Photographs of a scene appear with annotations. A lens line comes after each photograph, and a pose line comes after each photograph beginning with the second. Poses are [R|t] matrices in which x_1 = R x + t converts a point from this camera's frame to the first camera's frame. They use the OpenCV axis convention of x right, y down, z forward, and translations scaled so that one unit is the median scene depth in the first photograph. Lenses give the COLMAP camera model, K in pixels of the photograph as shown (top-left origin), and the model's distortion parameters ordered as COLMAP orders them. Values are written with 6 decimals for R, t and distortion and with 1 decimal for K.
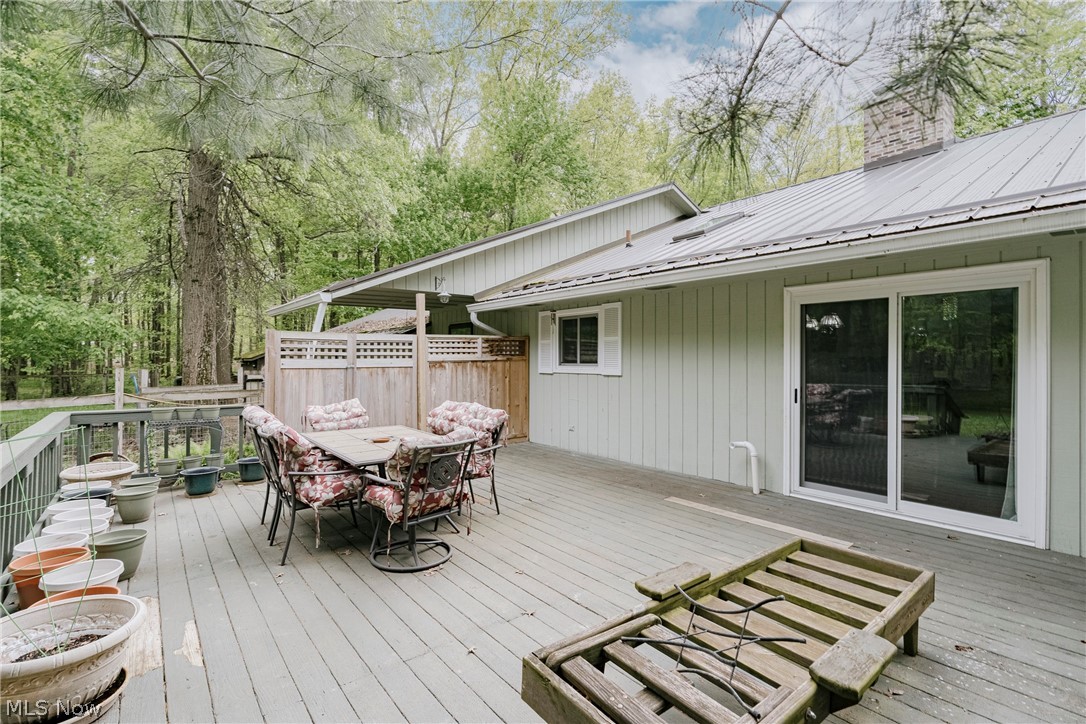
lens RADIAL K [[497.0, 0, 536.0], [0, 497.0, 359.1], [0, 0, 1]] dist [-0.001504, -0.001008]
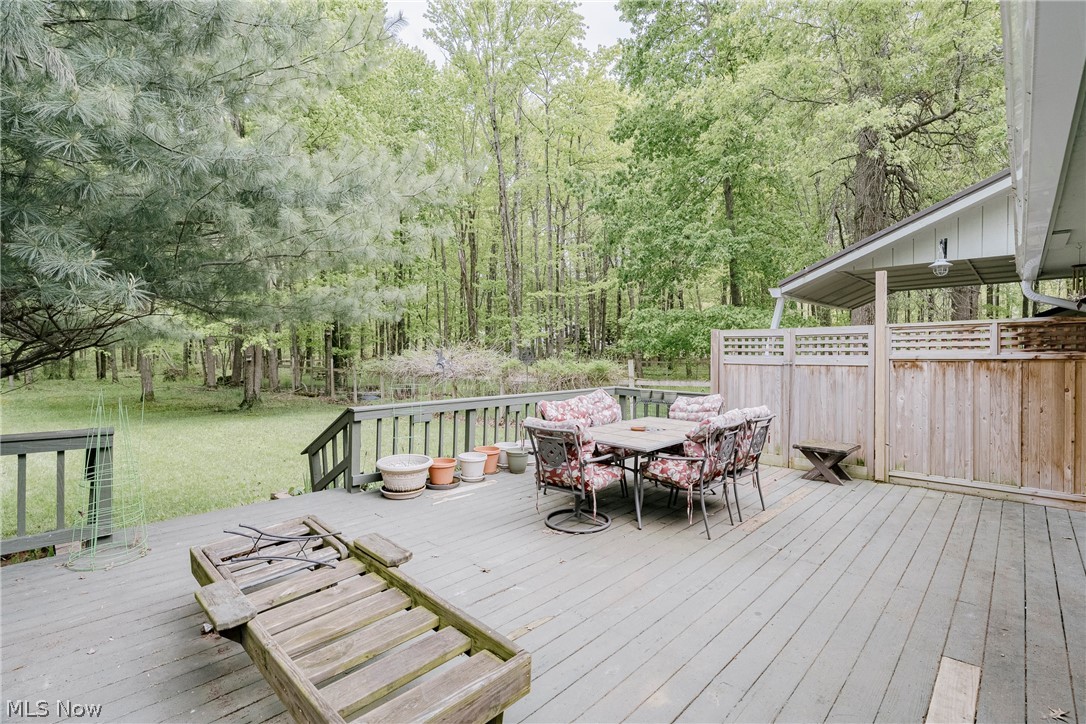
lens RADIAL K [[497.0, 0, 536.7], [0, 497.0, 353.3], [0, 0, 1]] dist [-0.001504, -0.001008]
pose [[0.127120, 0.003691, -0.991880, 0.481548], [-0.003408, 0.999989, 0.003284, -0.005561], [0.991882, 0.002963, 0.127131, 0.394185]]
